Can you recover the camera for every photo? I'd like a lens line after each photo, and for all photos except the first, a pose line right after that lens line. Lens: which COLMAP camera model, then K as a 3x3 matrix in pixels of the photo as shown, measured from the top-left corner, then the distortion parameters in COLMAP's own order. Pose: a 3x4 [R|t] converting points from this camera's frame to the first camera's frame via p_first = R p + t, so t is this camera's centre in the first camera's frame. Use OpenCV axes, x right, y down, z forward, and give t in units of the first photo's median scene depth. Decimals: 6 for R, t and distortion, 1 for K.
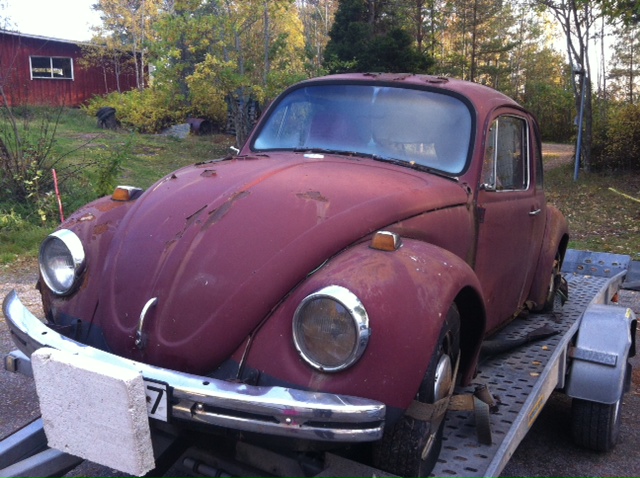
lens RADIAL K [[654.6, 0, 320.7], [0, 654.6, 241.4], [0, 0, 1]] dist [0.006811, 0.000000]
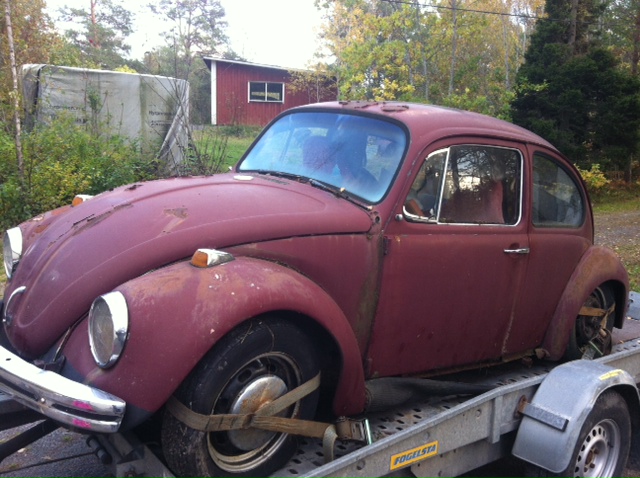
lens RADIAL K [[654.6, 0, 321.6], [0, 654.6, 237.4], [0, 0, 1]] dist [0.006811, 0.000000]
pose [[0.926742, 0.079907, -0.367103, 0.380059], [-0.093745, 0.995396, -0.019991, -0.017590], [0.363815, 0.052940, 0.929966, 0.039250]]
